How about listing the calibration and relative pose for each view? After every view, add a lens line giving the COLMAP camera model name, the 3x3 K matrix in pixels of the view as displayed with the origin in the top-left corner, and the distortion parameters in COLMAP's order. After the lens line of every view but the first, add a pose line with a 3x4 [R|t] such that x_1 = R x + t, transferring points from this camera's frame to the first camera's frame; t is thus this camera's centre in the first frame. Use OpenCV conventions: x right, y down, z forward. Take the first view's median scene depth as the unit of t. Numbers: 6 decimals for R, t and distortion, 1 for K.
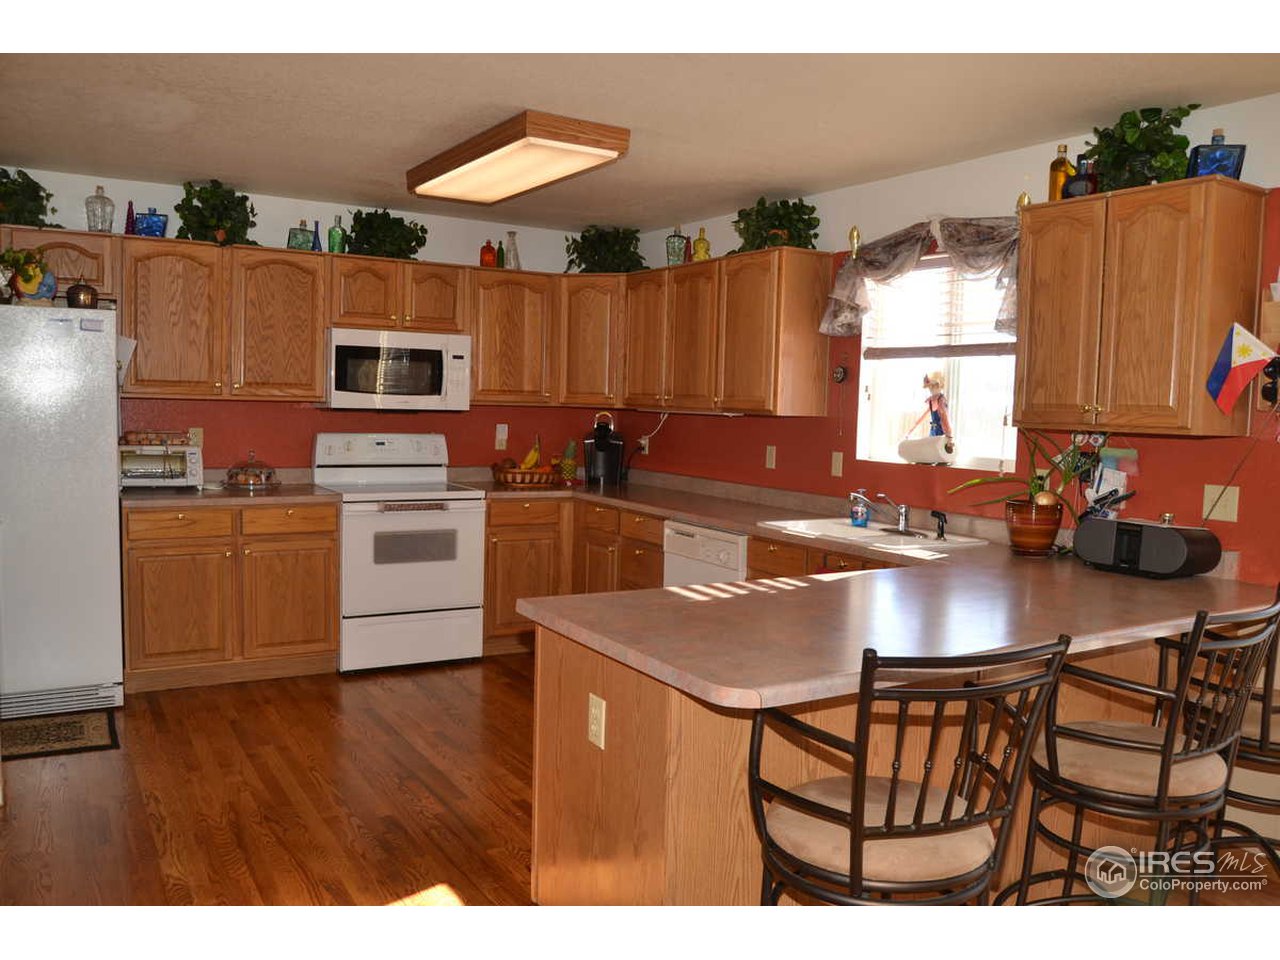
lens RADIAL K [[1026.8, 0, 640.0], [0, 1026.8, 480.0], [0, 0, 1]] dist [-0.089661, 0.038759]
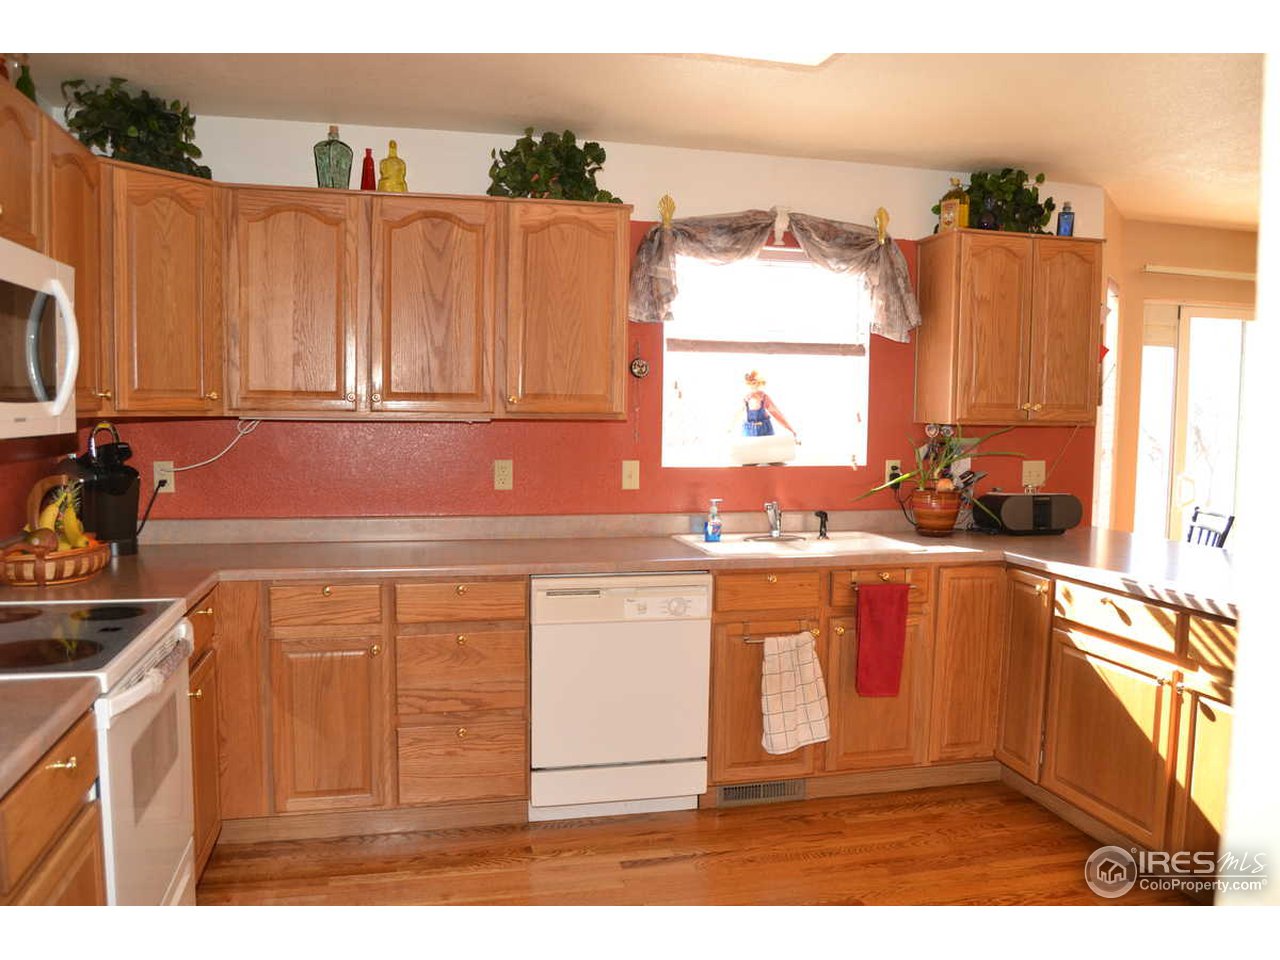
lens RADIAL K [[1026.8, 0, 640.0], [0, 1026.8, 480.0], [0, 0, 1]] dist [-0.089661, 0.038759]
pose [[0.298592, -0.095171, 0.949624, -0.574356], [0.069251, 0.994553, 0.077899, -0.072522], [-0.951865, 0.042503, 0.303556, 0.701867]]
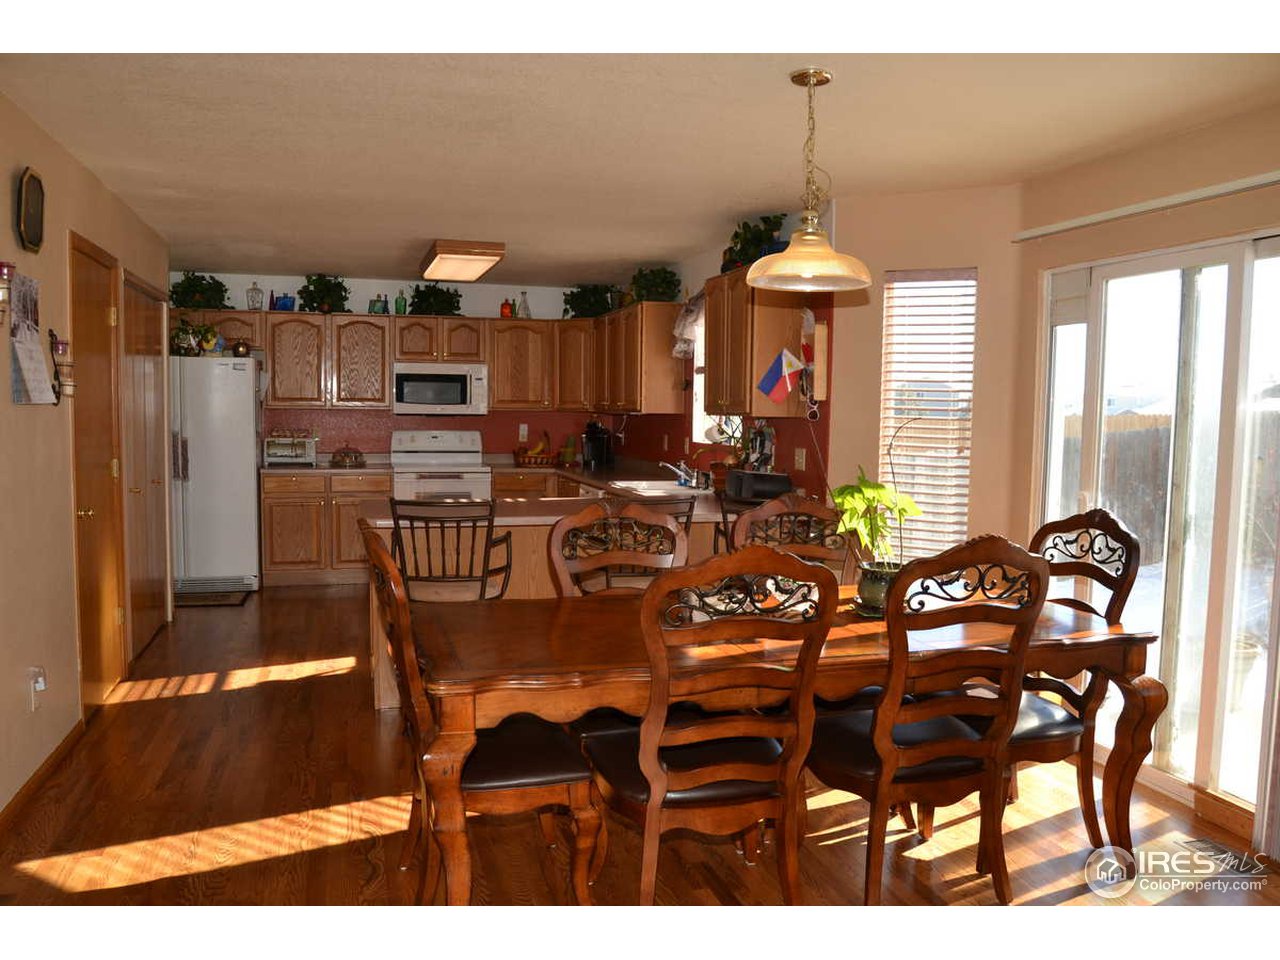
lens RADIAL K [[1026.8, 0, 640.0], [0, 1026.8, 480.0], [0, 0, 1]] dist [-0.089661, 0.038759]
pose [[0.964473, 0.001378, -0.264179, 0.502329], [-0.004485, 0.999928, -0.011158, 0.049454], [0.264145, 0.011947, 0.964409, -0.434202]]
